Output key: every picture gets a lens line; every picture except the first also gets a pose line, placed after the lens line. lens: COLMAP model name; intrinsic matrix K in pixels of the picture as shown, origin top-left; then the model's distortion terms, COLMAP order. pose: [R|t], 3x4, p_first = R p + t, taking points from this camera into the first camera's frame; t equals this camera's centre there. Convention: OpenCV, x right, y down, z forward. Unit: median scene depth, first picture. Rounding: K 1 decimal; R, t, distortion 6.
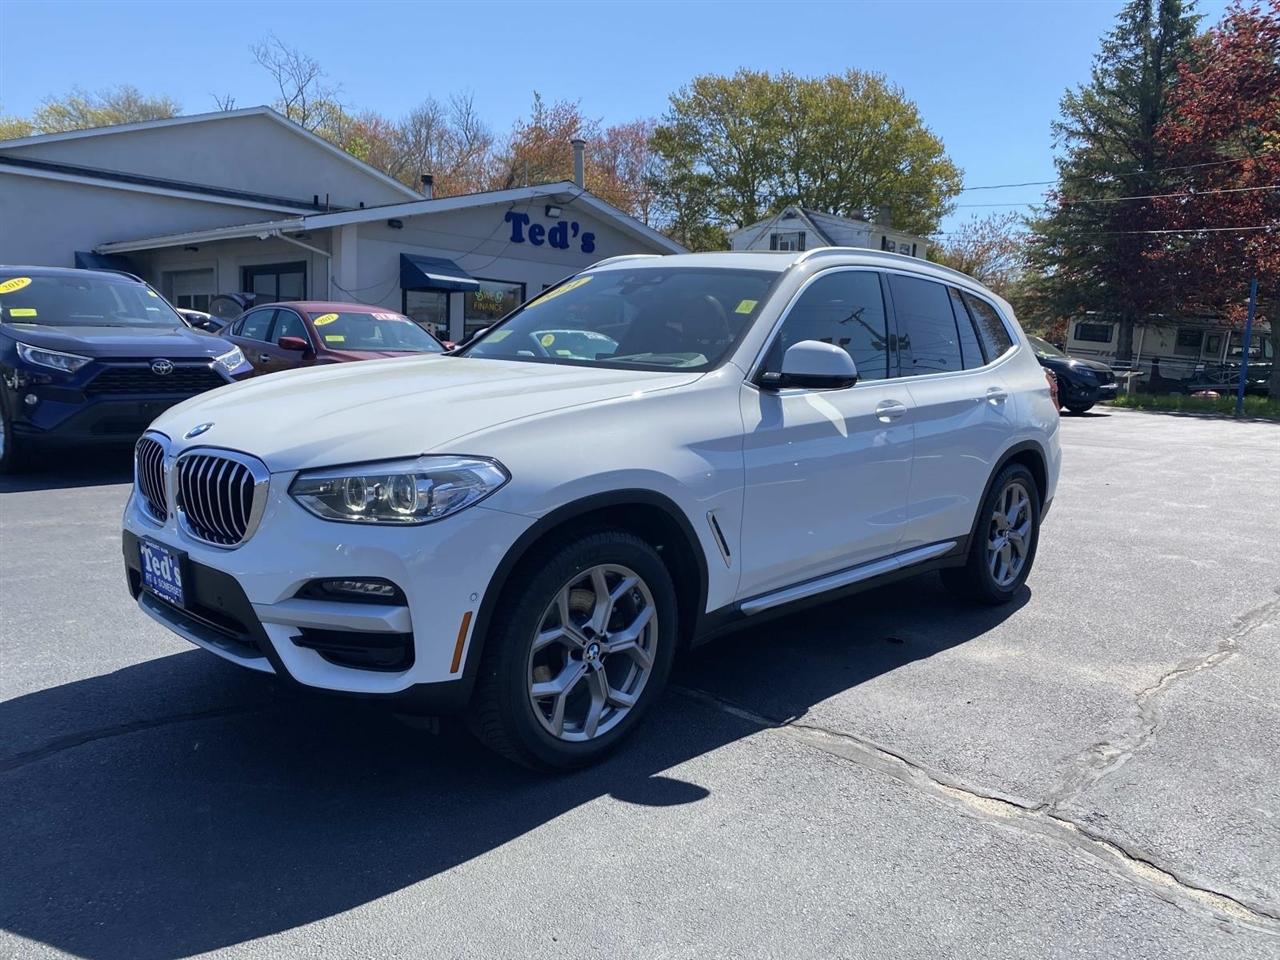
lens RADIAL K [[981.6, 0, 648.1], [0, 981.6, 480.5], [0, 0, 1]] dist [0.000820, 0.003461]
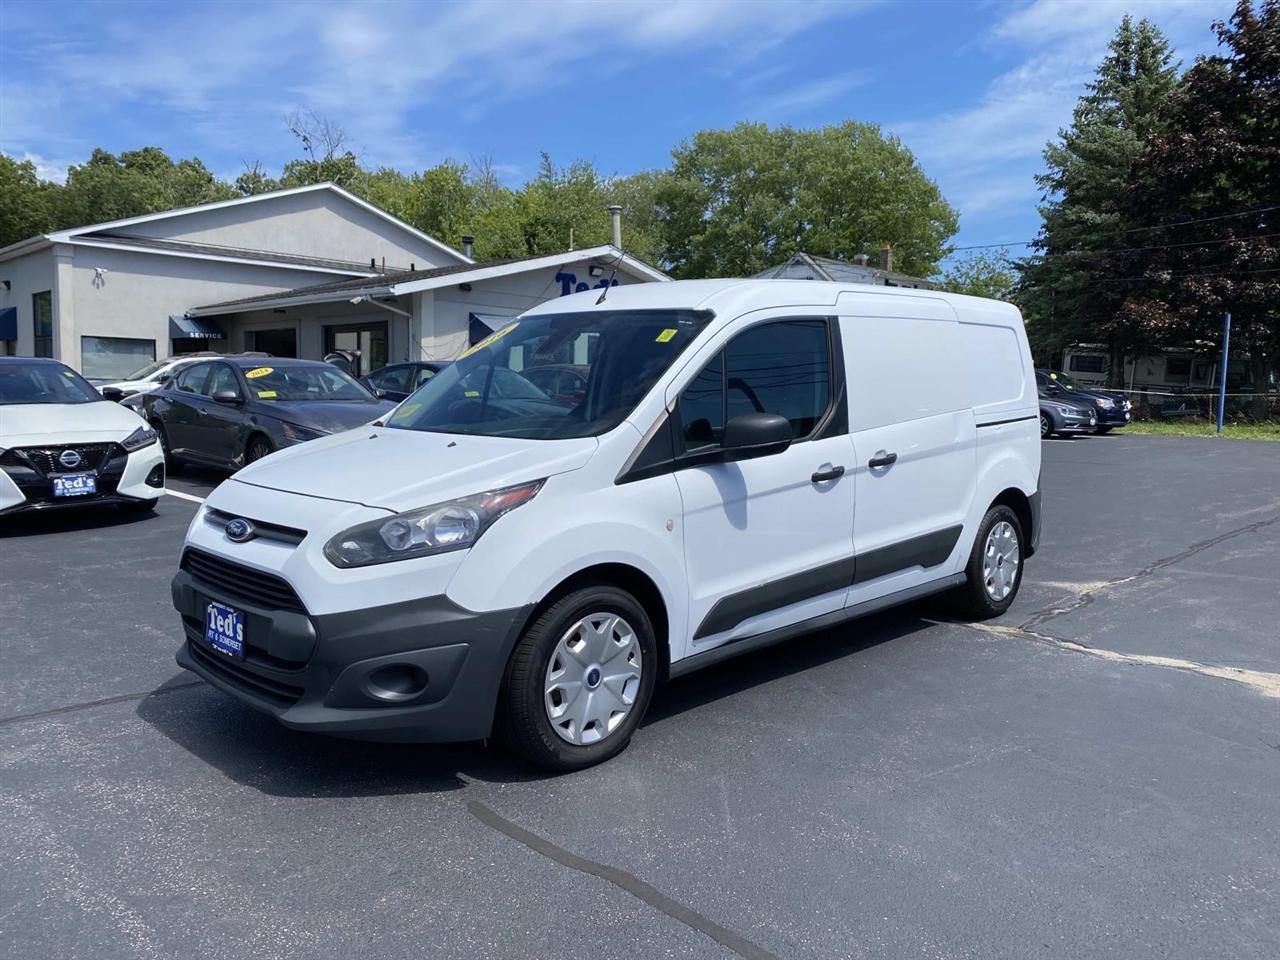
lens RADIAL K [[992.5, 0, 627.8], [0, 992.5, 483.1], [0, 0, 1]] dist [0.006200, -0.004669]
pose [[0.999586, -0.021890, -0.018659, -0.031696], [0.021157, 0.999031, -0.038587, 0.010921], [0.019486, 0.038176, 0.999081, -0.095471]]
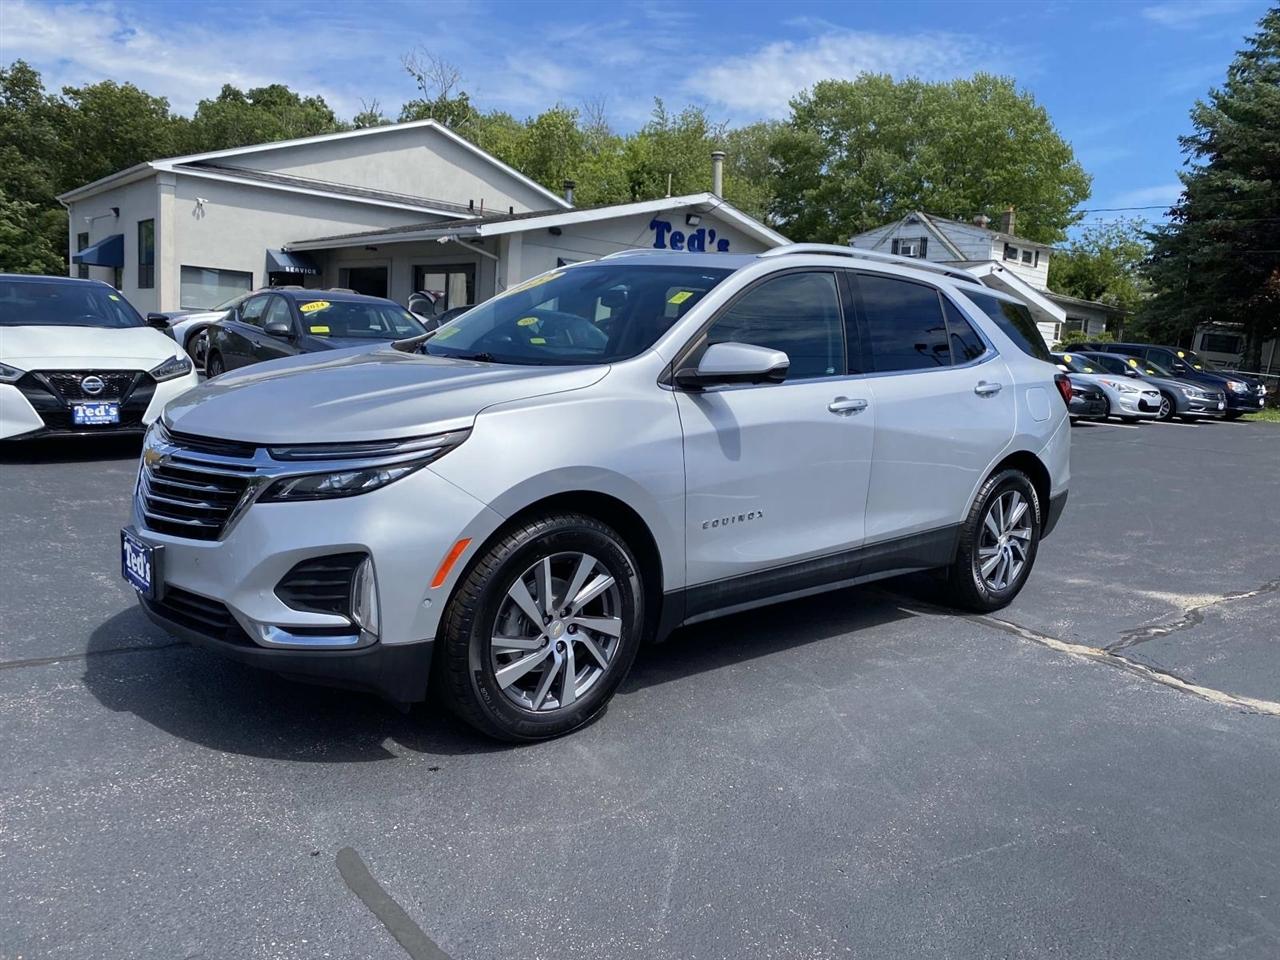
lens RADIAL K [[986.8, 0, 641.2], [0, 986.8, 483.9], [0, 0, 1]] dist [0.007656, -0.006023]
pose [[0.993466, 0.041171, -0.106443, -0.018313], [-0.040580, 0.999147, 0.007711, 0.008290], [0.106670, -0.003342, 0.994289, -0.066358]]
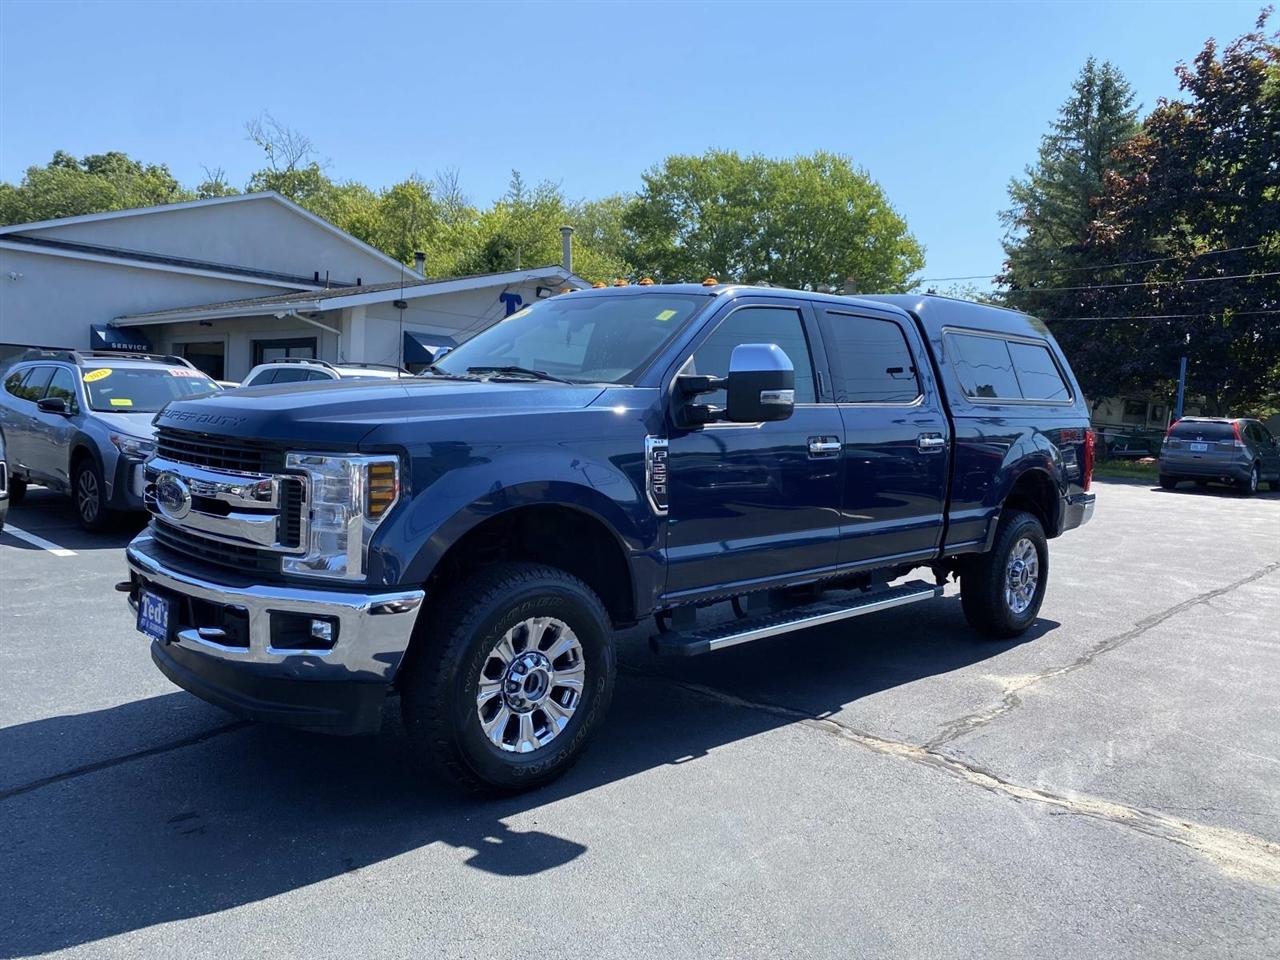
lens RADIAL K [[986.0, 0, 647.0], [0, 986.0, 481.1], [0, 0, 1]] dist [0.005619, -0.001182]
pose [[0.999633, 0.002978, 0.026944, -0.007788], [-0.001312, 0.998098, -0.061626, 0.001016], [-0.027076, 0.061568, 0.997736, -0.056430]]
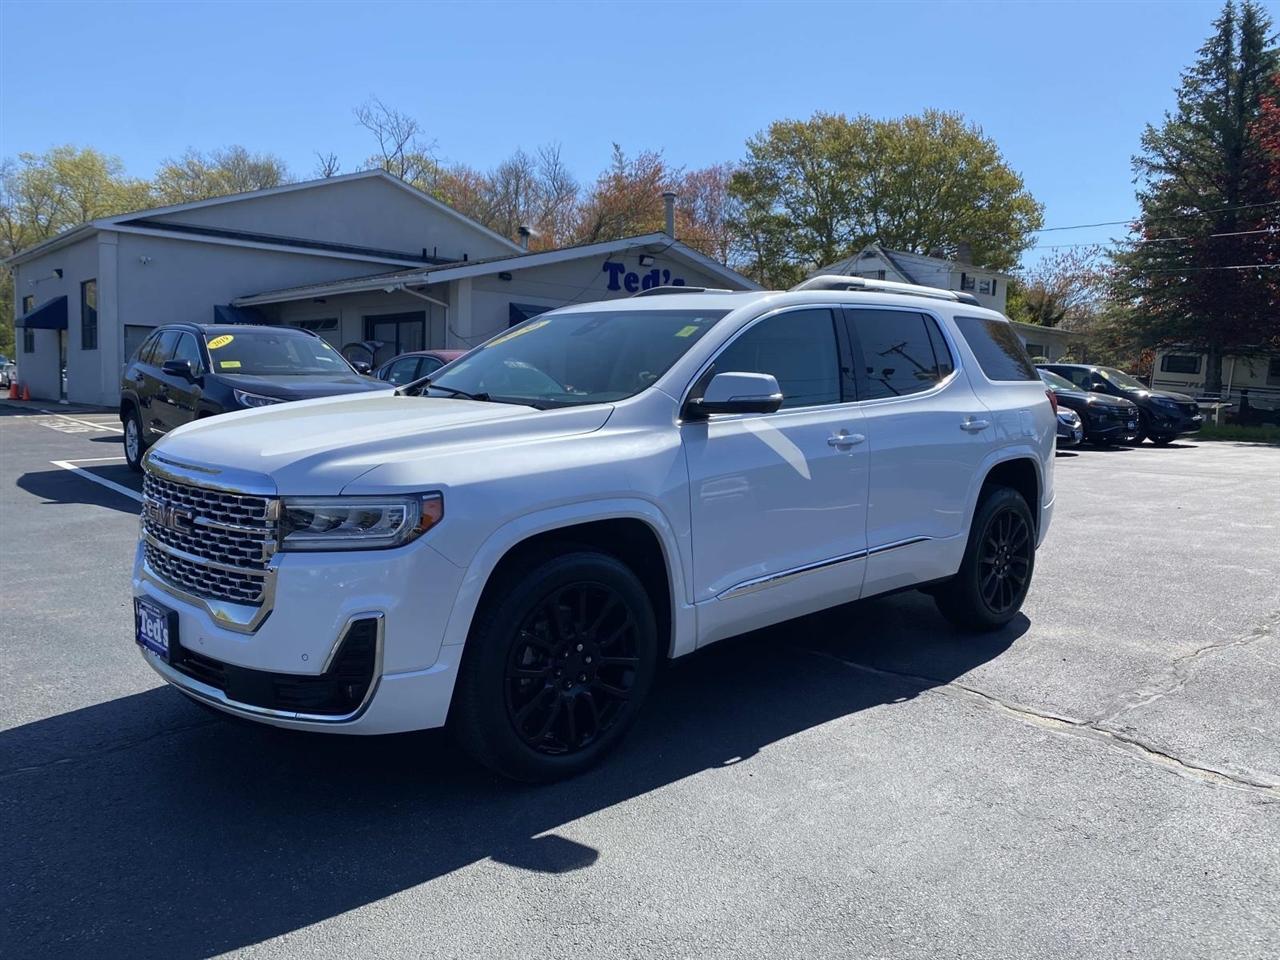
lens RADIAL K [[982.2, 0, 640.5], [0, 982.2, 476.9], [0, 0, 1]] dist [0.015619, -0.013477]
pose [[0.996451, -0.004418, -0.084061, -0.010220], [0.000978, 0.999162, -0.040914, 0.004592], [0.084171, 0.040687, 0.995620, -0.043207]]
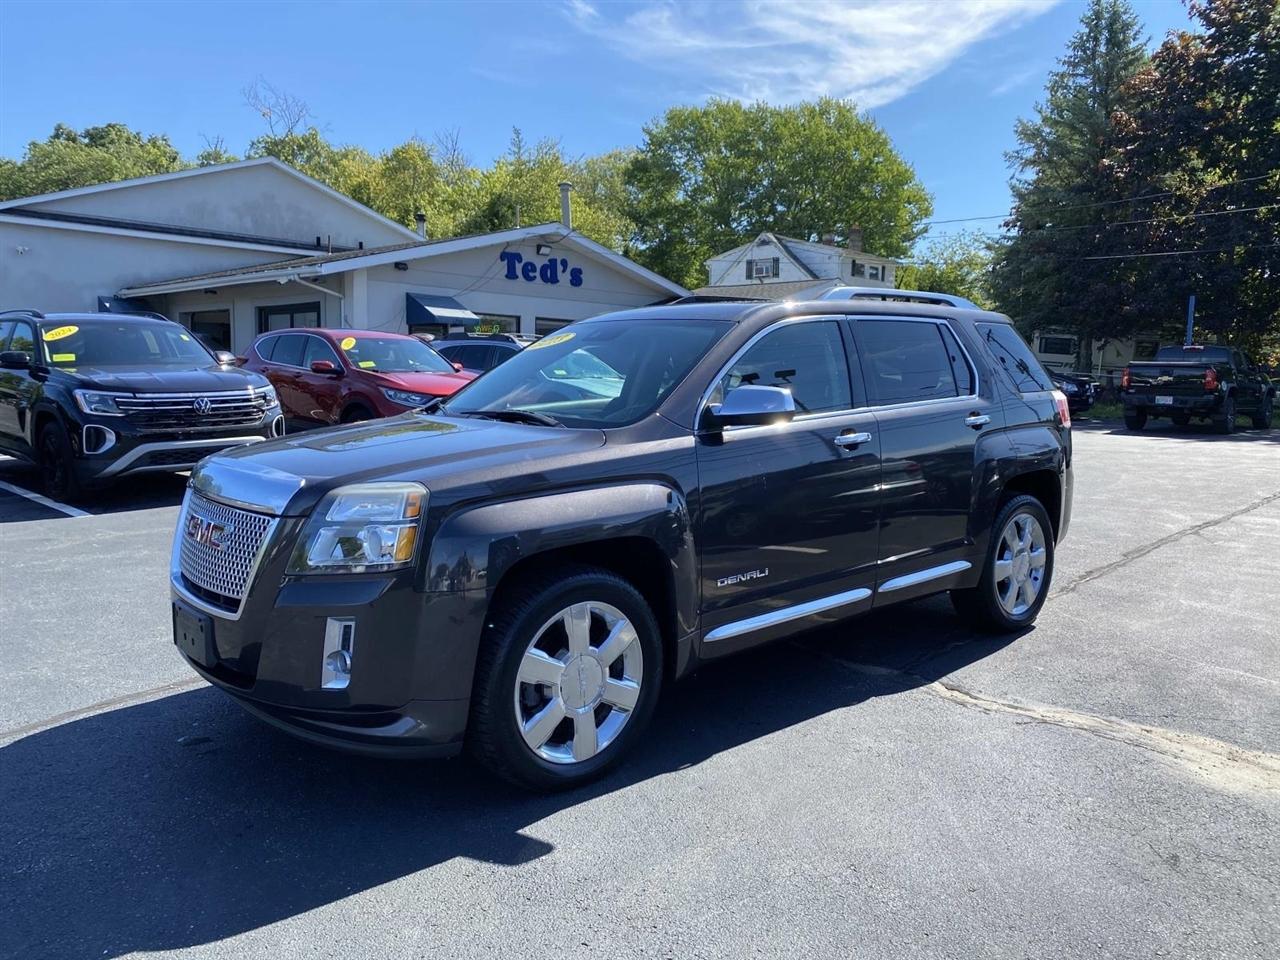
lens RADIAL K [[986.8, 0, 641.2], [0, 986.8, 483.9], [0, 0, 1]] dist [0.007656, -0.006023]
pose [[0.999641, -0.025555, 0.008060, -0.003176], [0.025693, 0.999515, -0.017586, 0.004653], [-0.007607, 0.017786, 0.999813, -0.062499]]
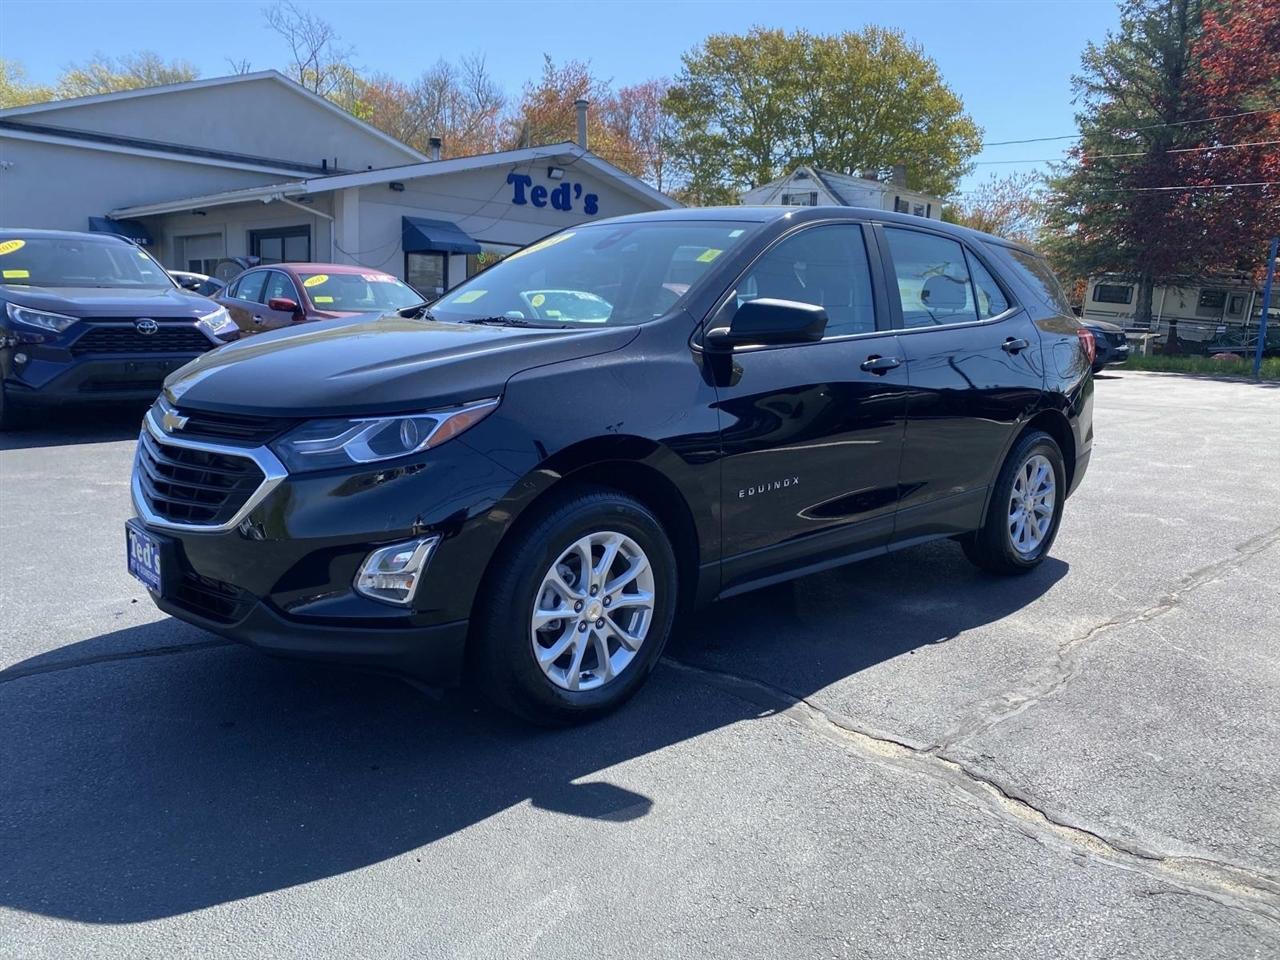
lens RADIAL K [[982.1, 0, 631.2], [0, 982.1, 473.2], [0, 0, 1]] dist [-0.004807, 0.016179]
pose [[0.999318, 0.002852, -0.036808, 0.012645], [-0.001814, 0.999600, 0.028215, 0.001907], [0.036874, -0.028129, 0.998924, -0.001995]]
